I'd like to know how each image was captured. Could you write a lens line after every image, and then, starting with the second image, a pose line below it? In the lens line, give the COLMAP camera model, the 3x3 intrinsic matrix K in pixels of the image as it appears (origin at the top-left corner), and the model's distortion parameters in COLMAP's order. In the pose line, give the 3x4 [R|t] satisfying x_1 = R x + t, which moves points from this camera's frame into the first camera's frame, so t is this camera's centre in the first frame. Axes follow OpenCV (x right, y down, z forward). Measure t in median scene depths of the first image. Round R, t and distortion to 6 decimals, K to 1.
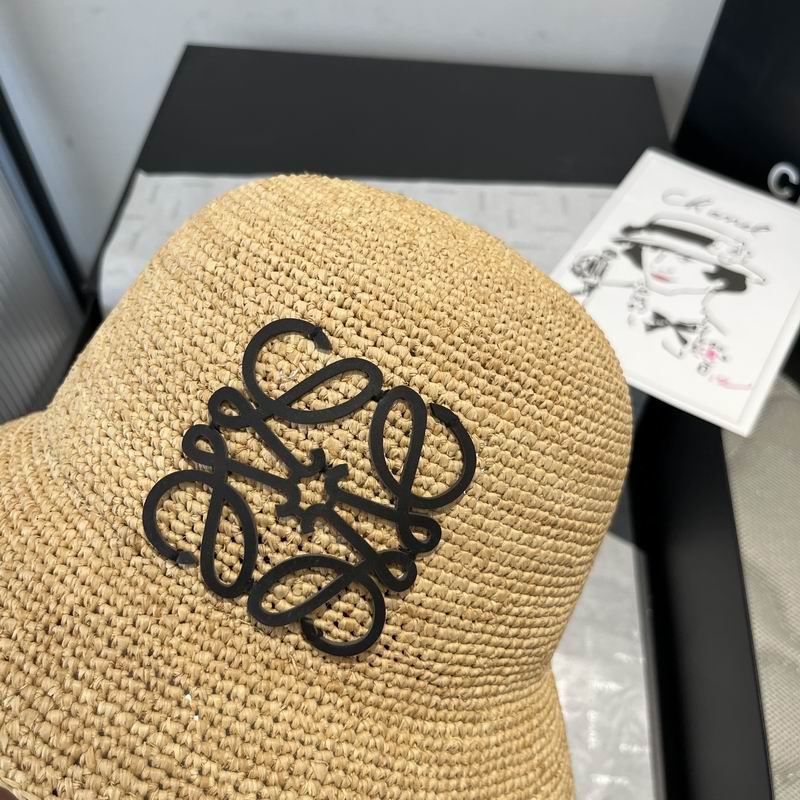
lens RADIAL K [[787.5, 0, 431.1], [0, 787.5, 394.9], [0, 0, 1]] dist [-0.000669, 0.000000]
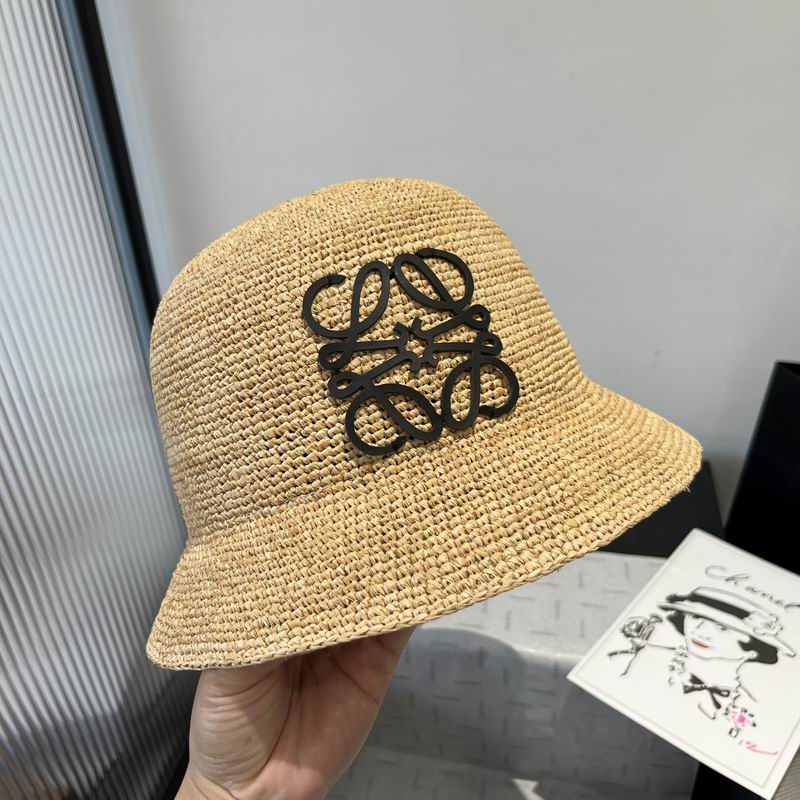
lens RADIAL K [[750.3, 0, 378.1], [0, 750.3, 386.8], [0, 0, 1]] dist [-0.004536, 0.000000]
pose [[0.610686, -0.756916, 0.232682, -0.562237], [0.772619, 0.633936, 0.034420, 0.067048], [-0.173559, 0.158754, 0.971944, -0.310465]]
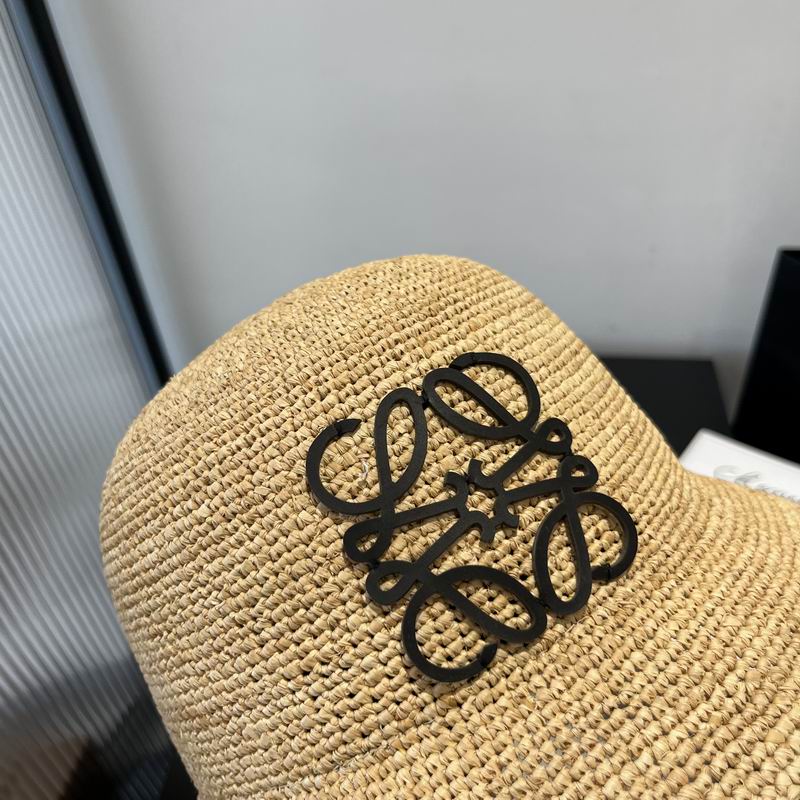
lens RADIAL K [[787.5, 0, 400.6], [0, 787.5, 389.6], [0, 0, 1]] dist [-0.000669, 0.000000]
pose [[0.447637, -0.838690, 0.310193, -0.379139], [0.877270, 0.479097, 0.029387, -0.062054], [-0.173259, 0.258968, 0.950219, 0.042282]]
